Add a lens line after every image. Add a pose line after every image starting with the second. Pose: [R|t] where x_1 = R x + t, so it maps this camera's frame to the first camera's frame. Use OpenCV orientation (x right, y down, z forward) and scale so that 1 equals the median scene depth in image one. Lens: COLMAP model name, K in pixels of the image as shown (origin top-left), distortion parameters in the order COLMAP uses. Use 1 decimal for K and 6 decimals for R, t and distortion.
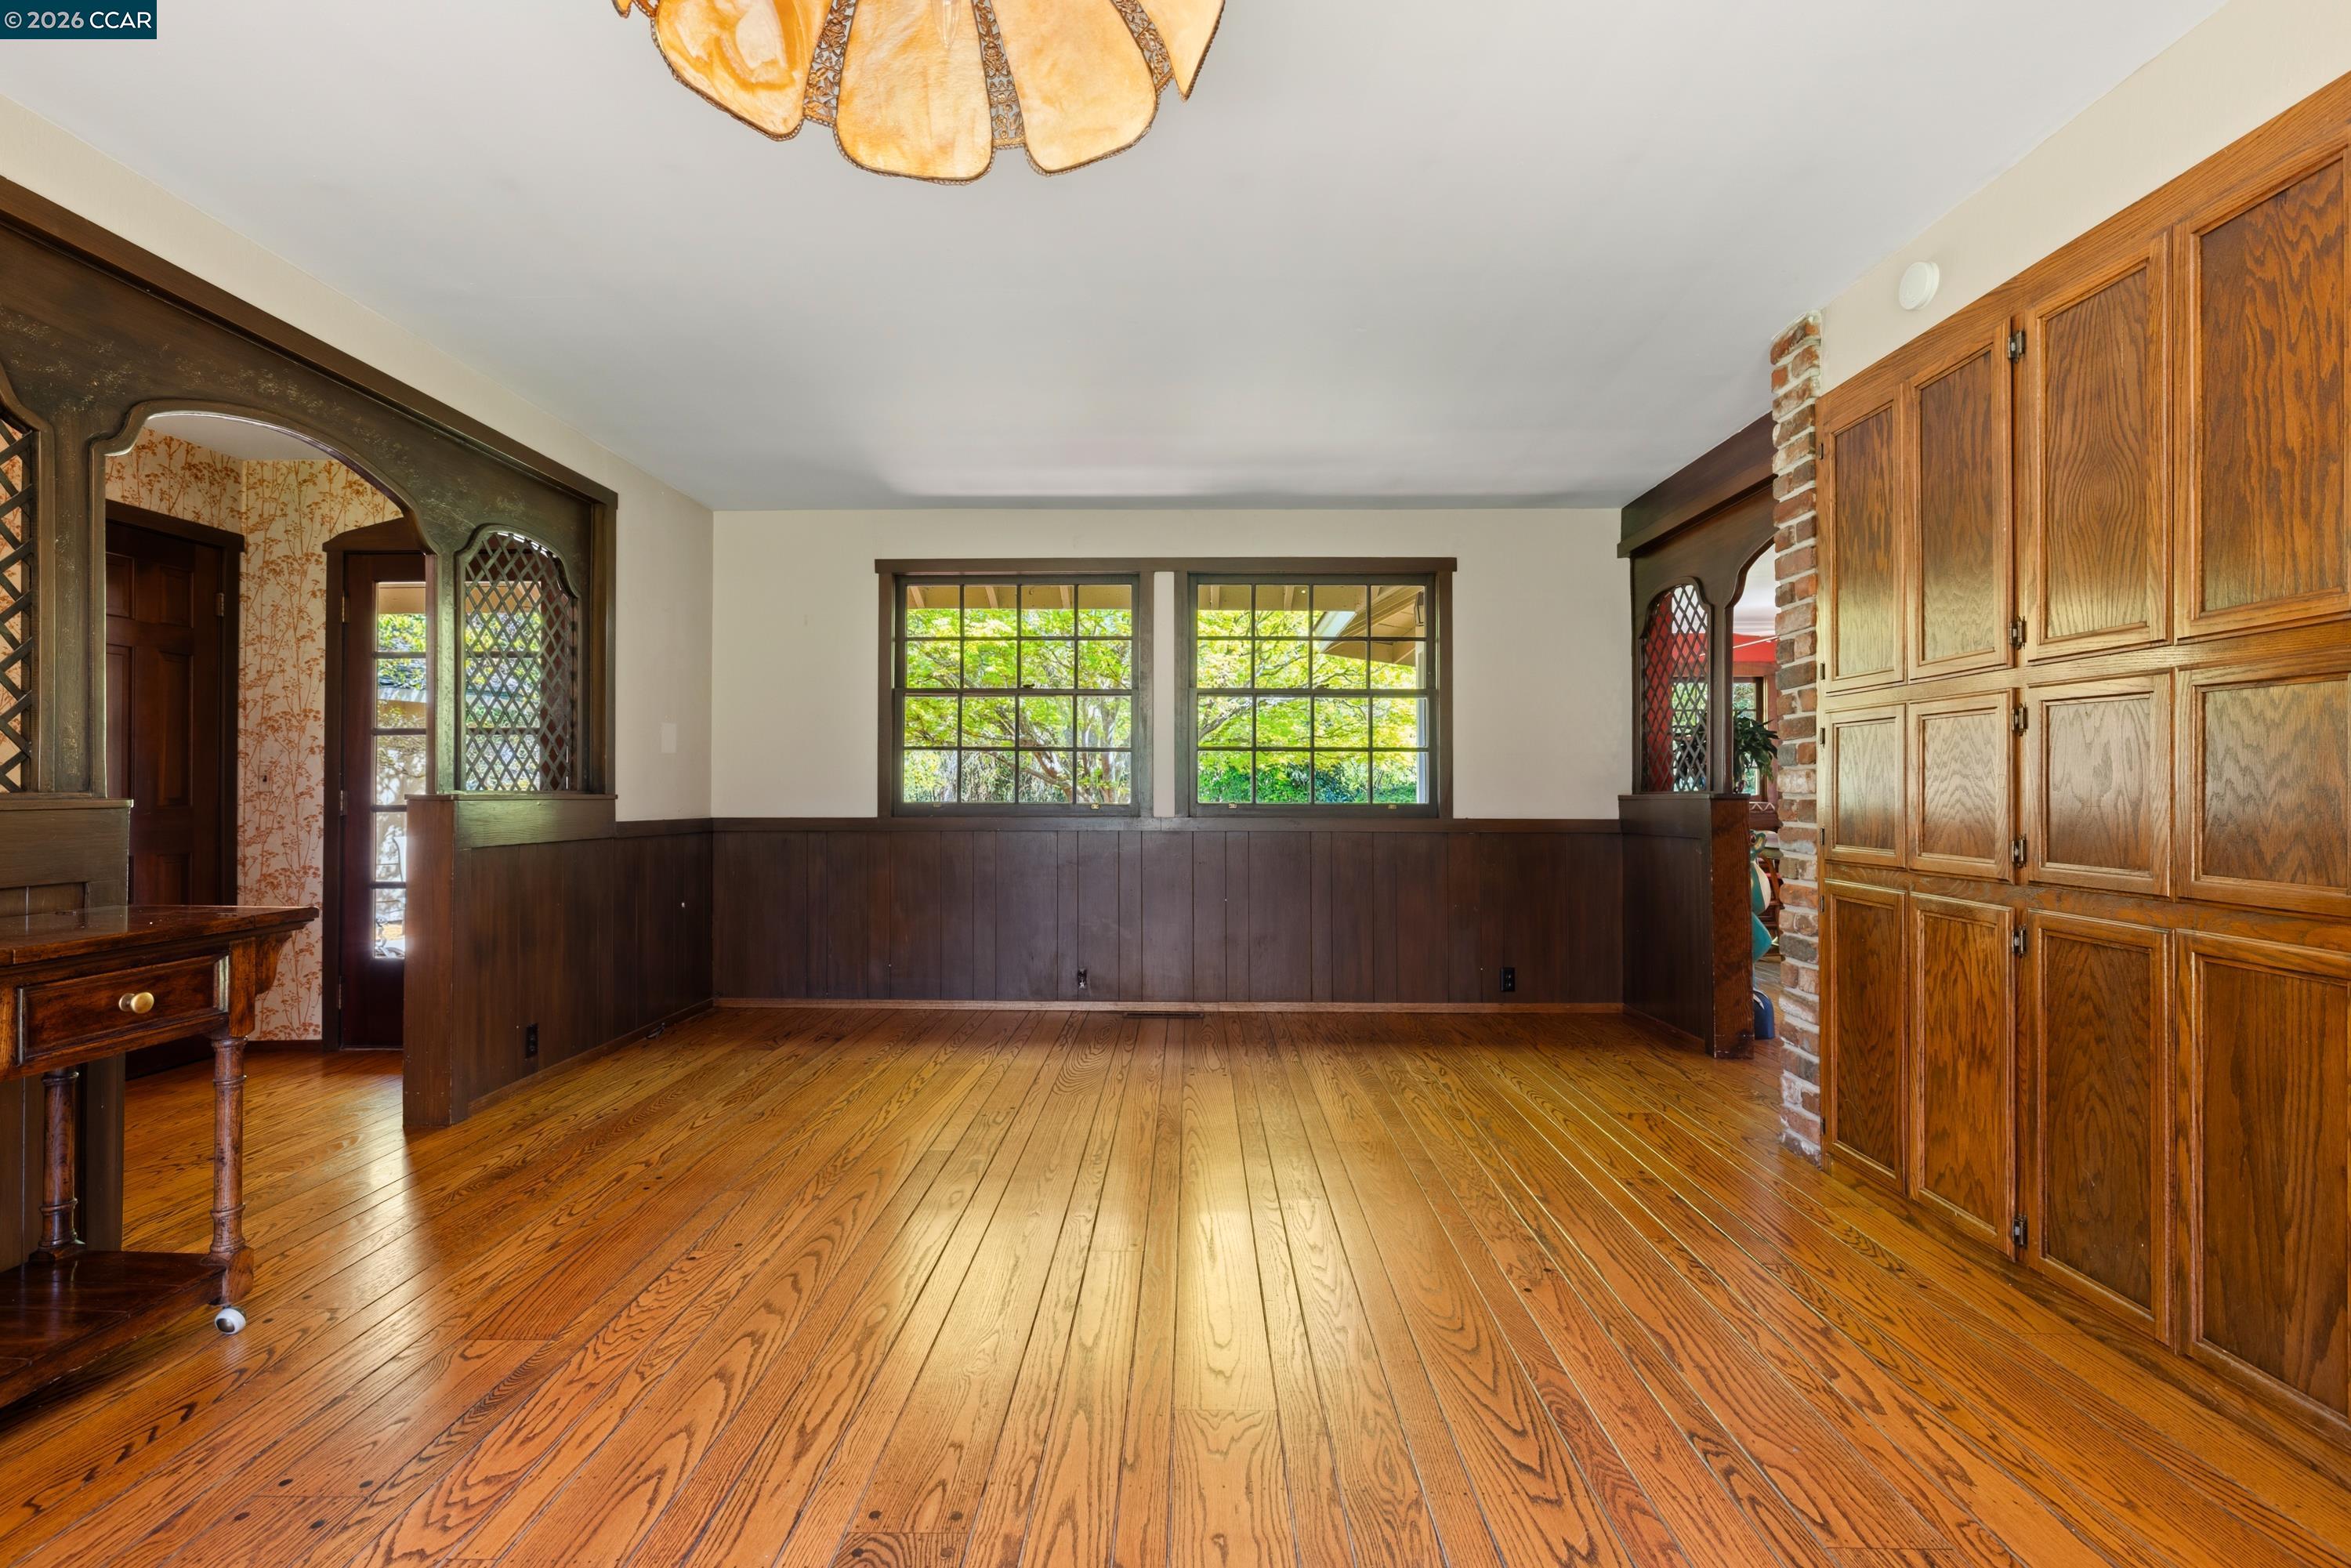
lens RADIAL K [[1120.3, 0, 1169.1], [0, 1120.3, 783.9], [0, 0, 1]] dist [0.000234, 0.001293]
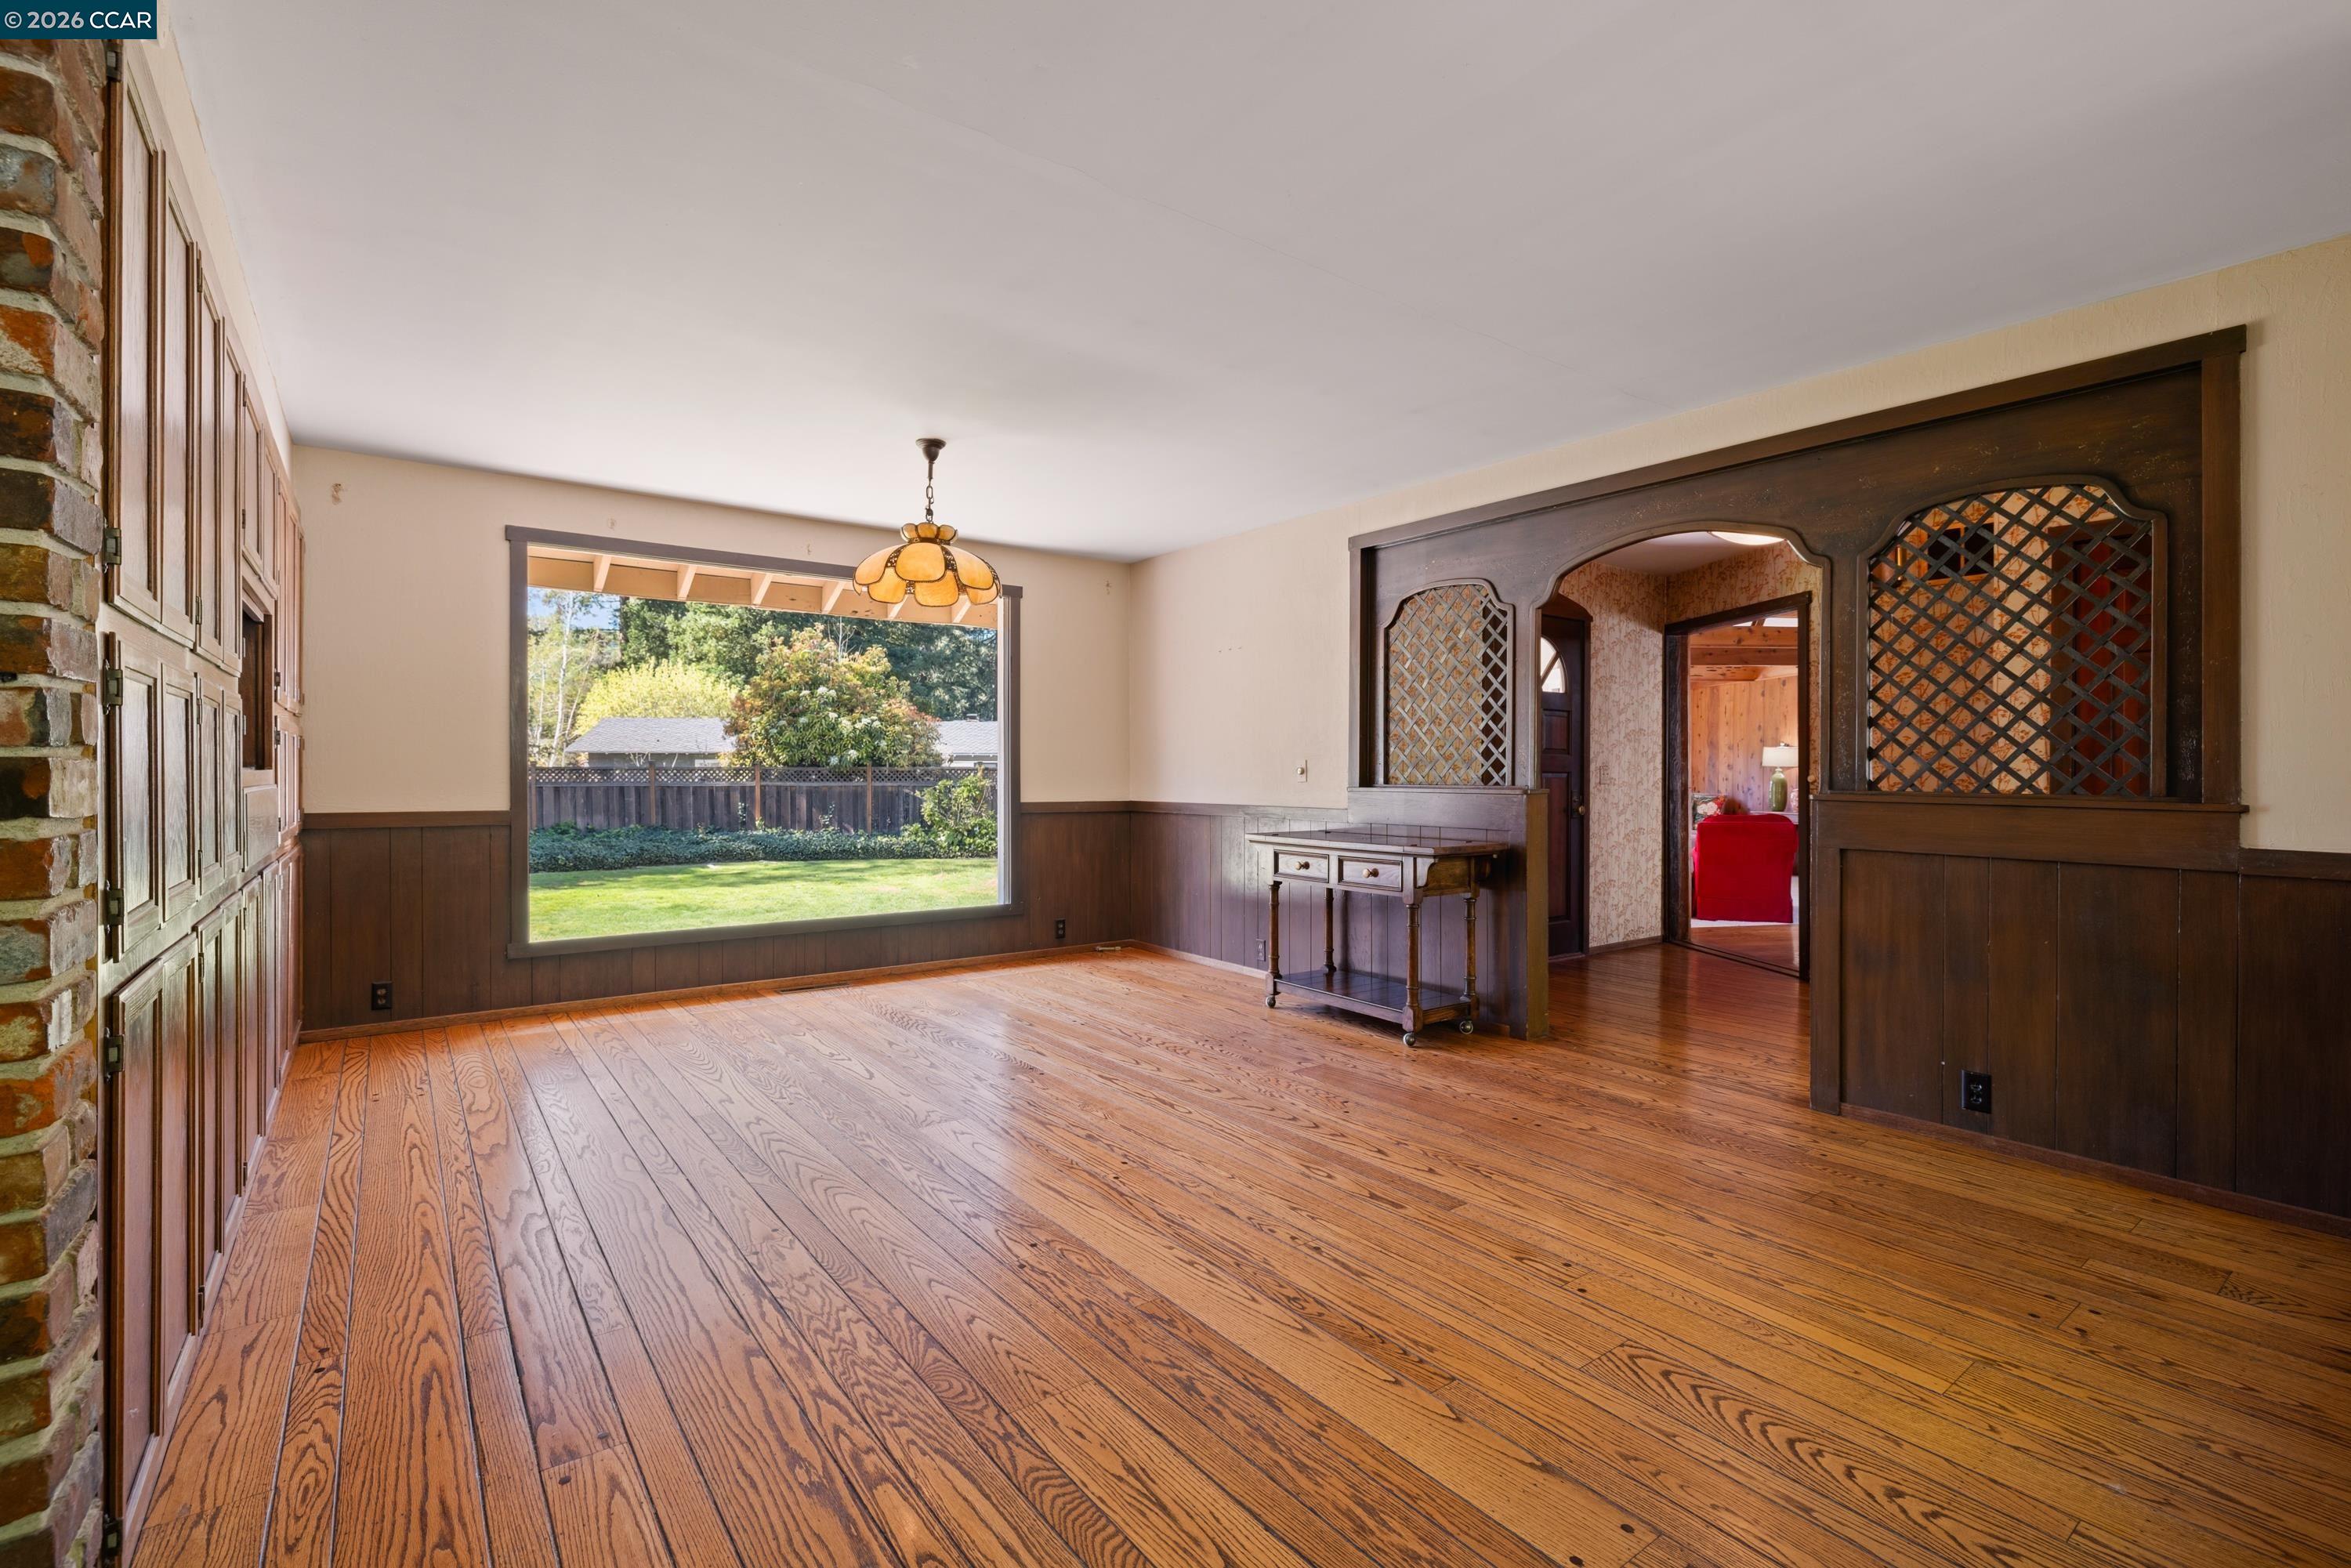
lens RADIAL K [[1054.9, 0, 1164.6], [0, 1054.9, 776.3], [0, 0, 1]] dist [0.001945, 0.000131]
pose [[-0.792367, -0.000346, -0.610045, 0.500512], [-0.001487, 0.999998, 0.001364, -0.008587], [0.610043, 0.001988, -0.792366, 1.584441]]
